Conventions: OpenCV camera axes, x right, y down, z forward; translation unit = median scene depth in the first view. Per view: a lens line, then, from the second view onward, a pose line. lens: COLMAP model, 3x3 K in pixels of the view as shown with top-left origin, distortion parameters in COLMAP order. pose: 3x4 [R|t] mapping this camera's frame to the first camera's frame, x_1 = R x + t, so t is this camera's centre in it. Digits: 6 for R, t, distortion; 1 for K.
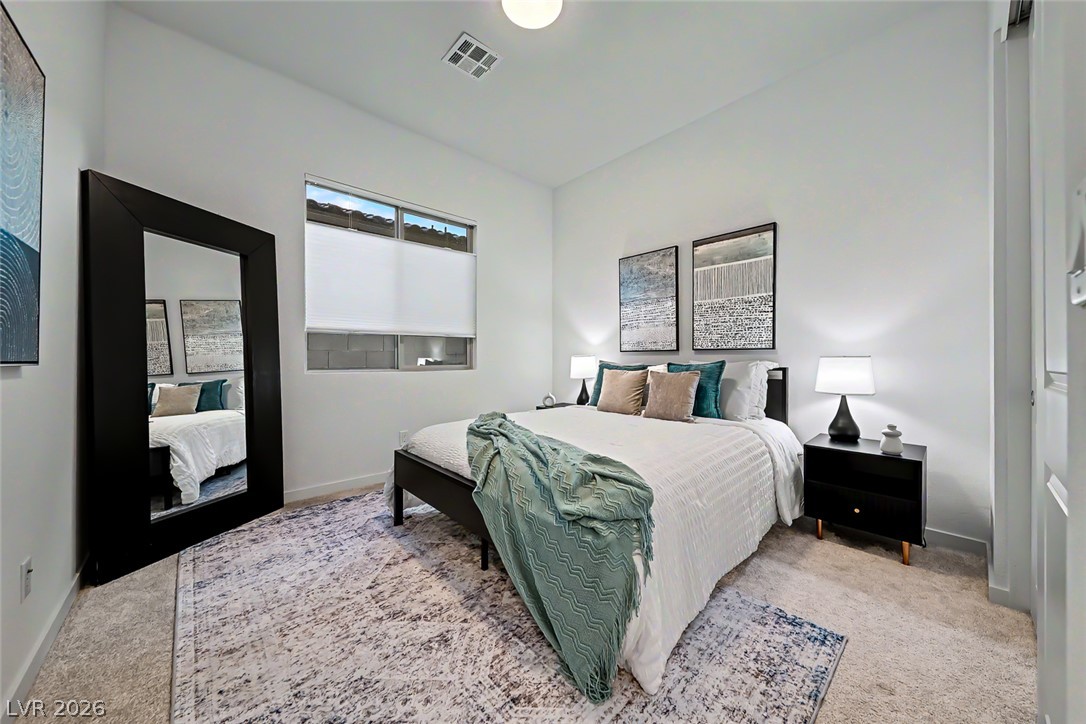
lens RADIAL K [[382.2, 0, 543.0], [0, 382.2, 362.0], [0, 0, 1]] dist [0.000371, 0.000024]
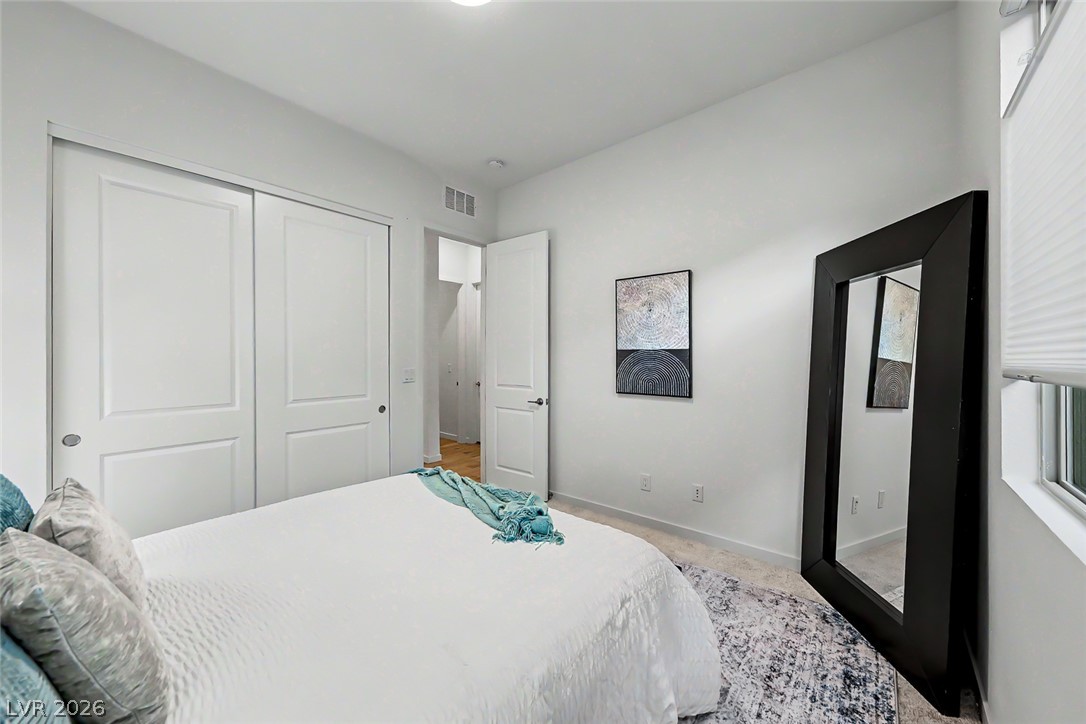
lens RADIAL K [[380.0, 0, 537.0], [0, 380.0, 353.9], [0, 0, 1]] dist [0.000701, -0.000064]
pose [[-0.990505, -0.005035, -0.137382, -0.059392], [-0.005643, 0.999976, 0.004038, -0.118417], [0.137358, 0.004775, -0.990510, 1.517136]]
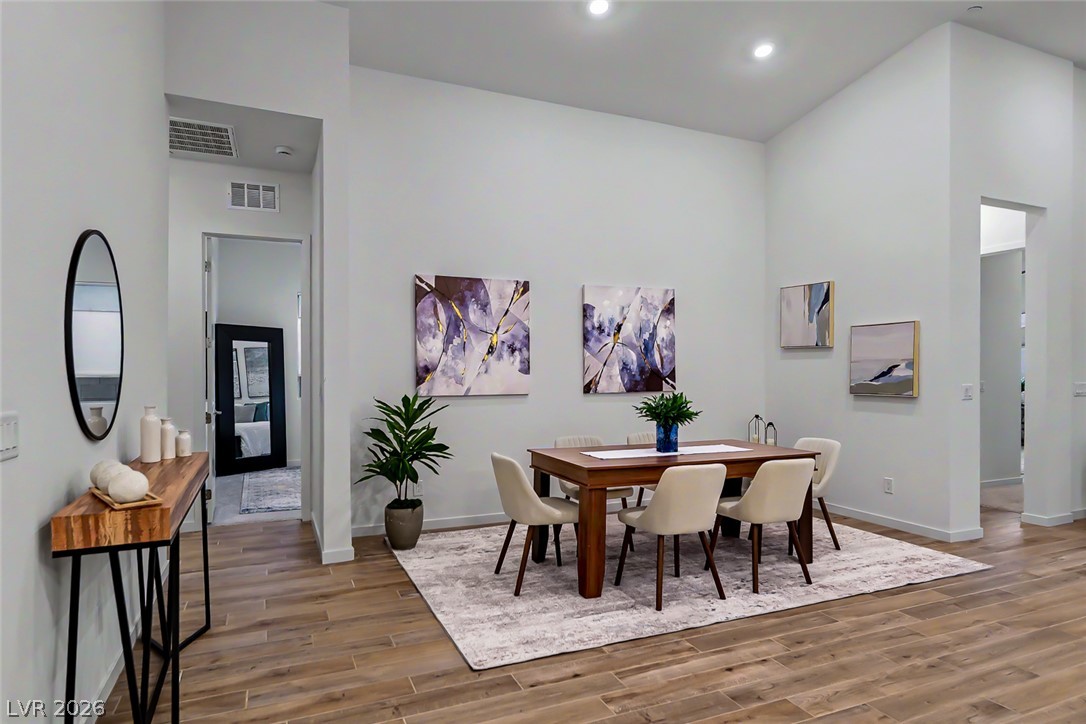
lens RADIAL K [[622.7, 0, 542.1], [0, 622.7, 375.3], [0, 0, 1]] dist [0.004596, 0.001275]
pose [[0.949904, -0.002636, -0.312529, 1.672804], [0.001333, 0.999990, -0.004381, -0.079460], [0.312538, 0.003745, 0.949898, -1.738153]]
